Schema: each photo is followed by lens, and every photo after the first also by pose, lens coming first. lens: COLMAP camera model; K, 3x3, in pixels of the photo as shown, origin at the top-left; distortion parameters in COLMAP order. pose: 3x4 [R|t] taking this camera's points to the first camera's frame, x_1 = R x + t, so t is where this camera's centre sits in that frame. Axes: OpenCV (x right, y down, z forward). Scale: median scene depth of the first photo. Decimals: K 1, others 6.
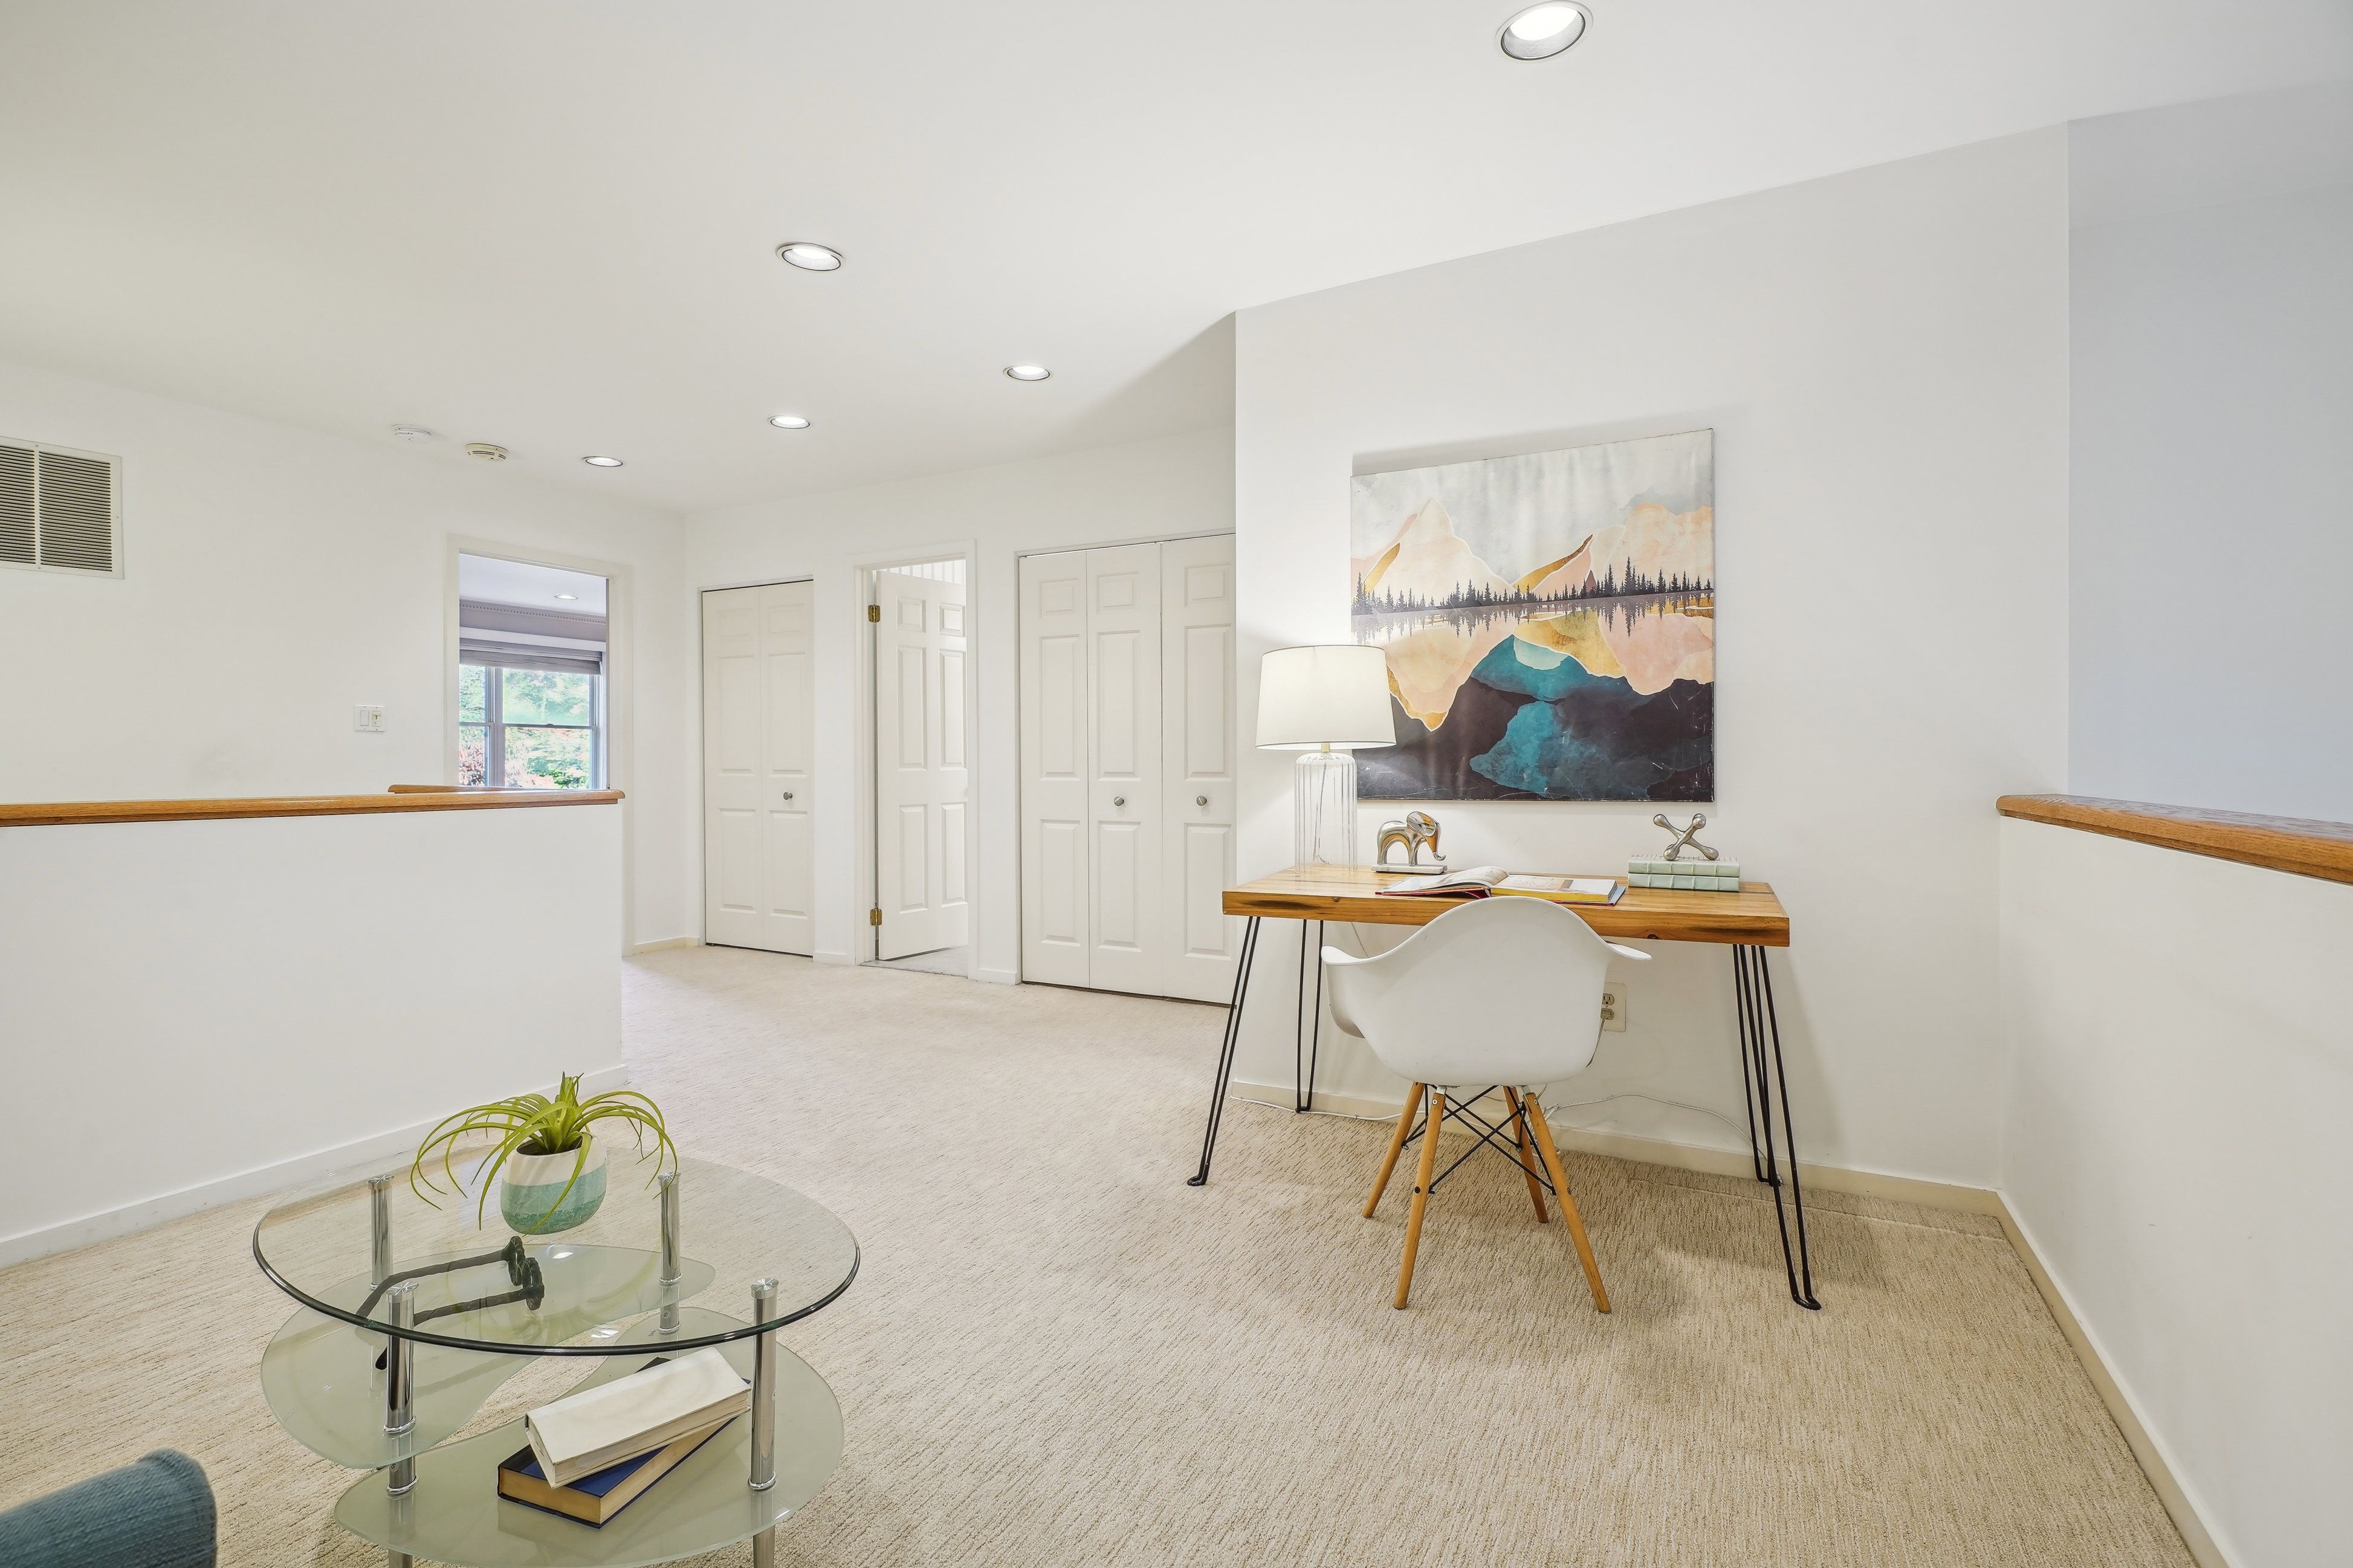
lens RADIAL K [[1049.2, 0, 1181.6], [0, 1049.2, 768.4], [0, 0, 1]] dist [0.002454, -0.000711]
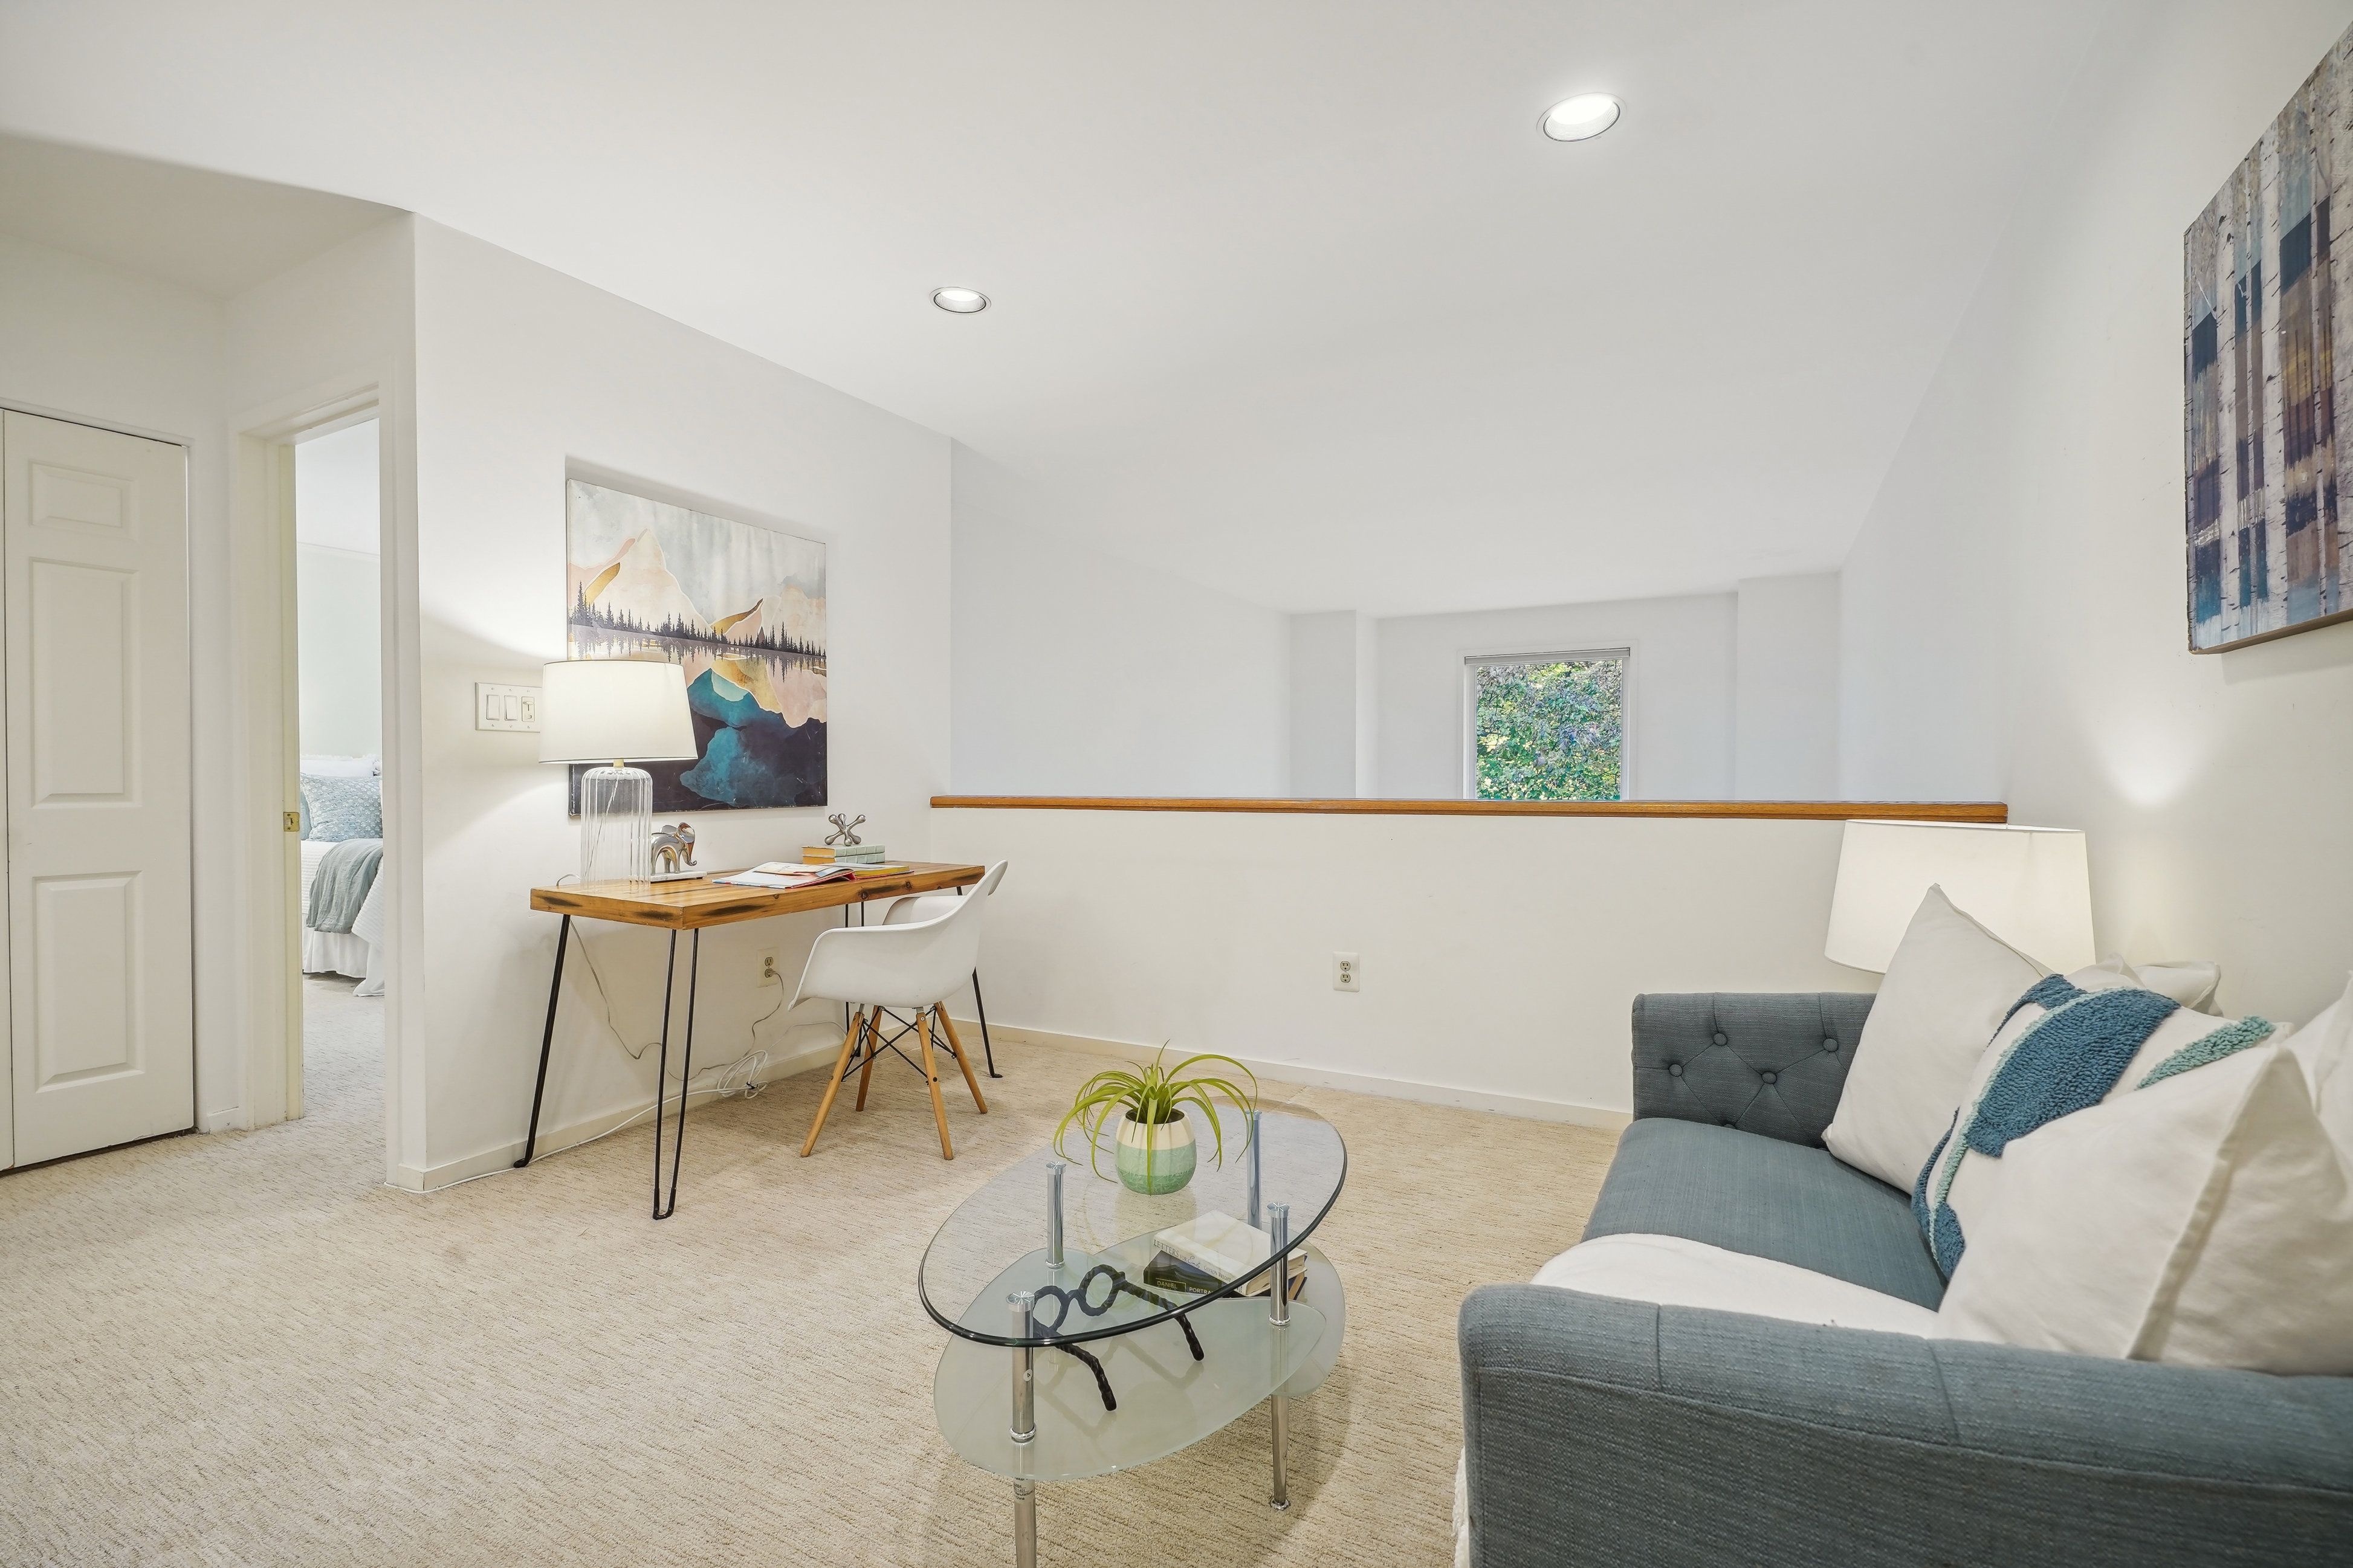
lens RADIAL K [[1049.2, 0, 1177.2], [0, 1049.2, 787.5], [0, 0, 1]] dist [0.002454, -0.000711]
pose [[0.014412, -0.011289, 0.999832, -0.854696], [-0.001638, 0.999935, 0.011314, -0.009107], [-0.999895, -0.001801, 0.014392, 0.467662]]
